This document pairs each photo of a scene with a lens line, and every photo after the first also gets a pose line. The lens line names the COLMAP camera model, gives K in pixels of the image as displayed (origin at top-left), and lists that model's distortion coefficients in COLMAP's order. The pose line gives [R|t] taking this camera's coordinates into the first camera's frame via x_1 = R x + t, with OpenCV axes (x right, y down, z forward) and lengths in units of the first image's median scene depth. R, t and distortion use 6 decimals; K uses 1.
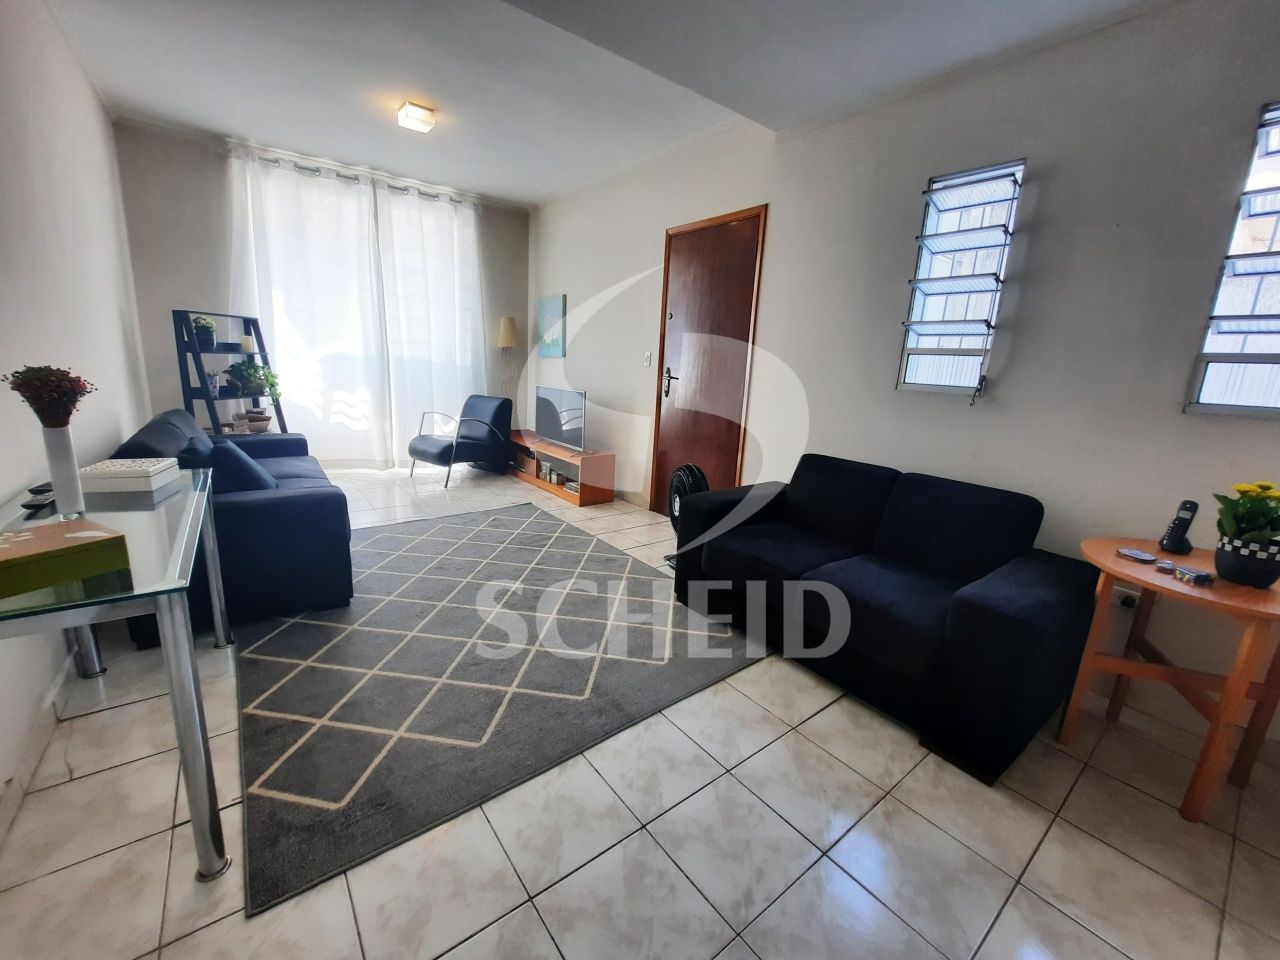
lens RADIAL K [[512.6, 0, 632.9], [0, 512.6, 475.9], [0, 0, 1]] dist [-0.014408, -0.000119]
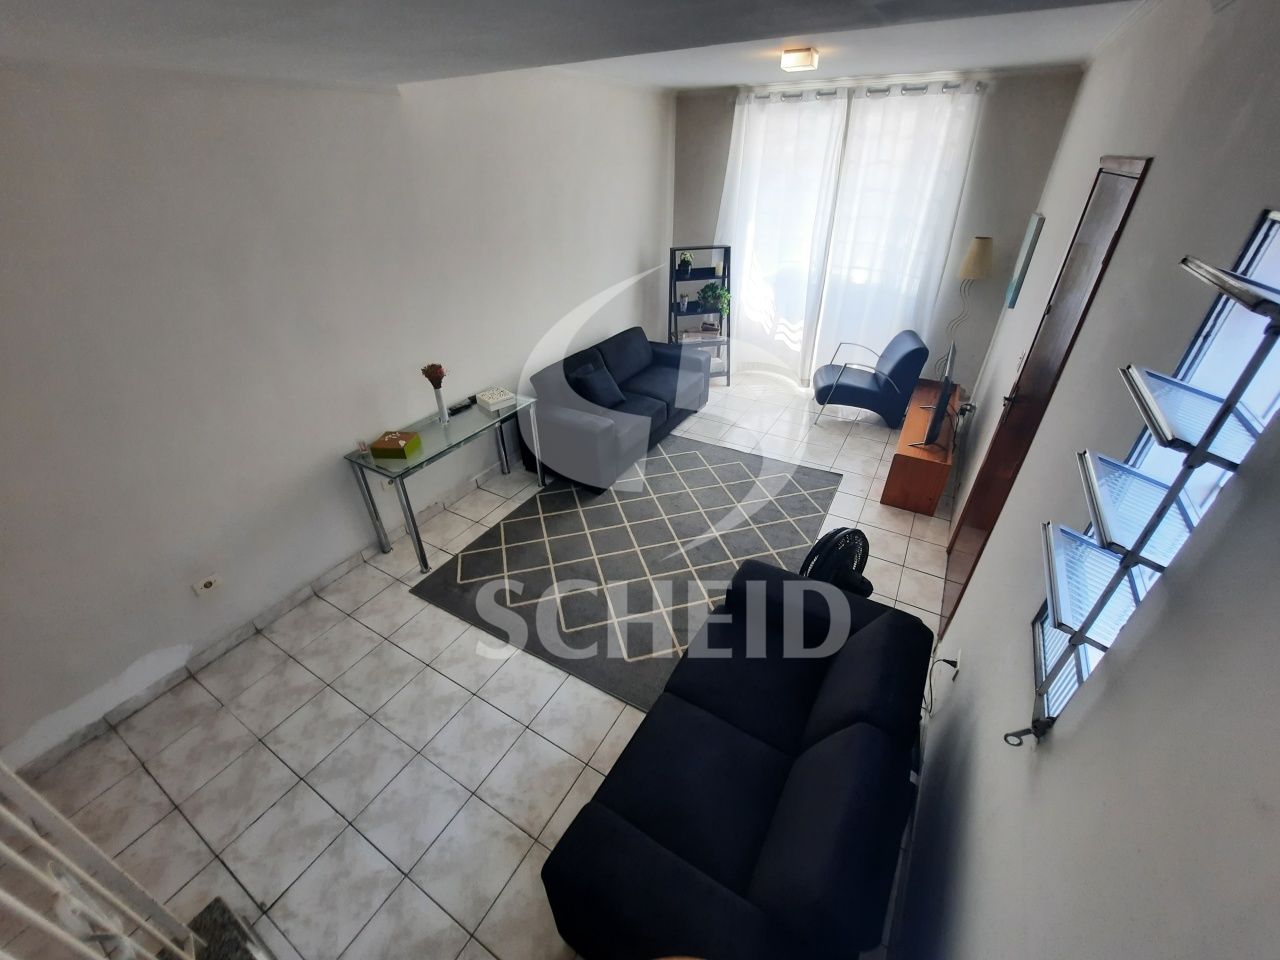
lens RADIAL K [[512.6, 0, 632.9], [0, 512.6, 475.9], [0, 0, 1]] dist [-0.014408, -0.000119]
pose [[0.368521, 0.443677, -0.816910, 0.492391], [-0.169008, 0.896089, 0.410439, -0.304848], [0.914127, -0.013191, 0.405213, 0.286793]]
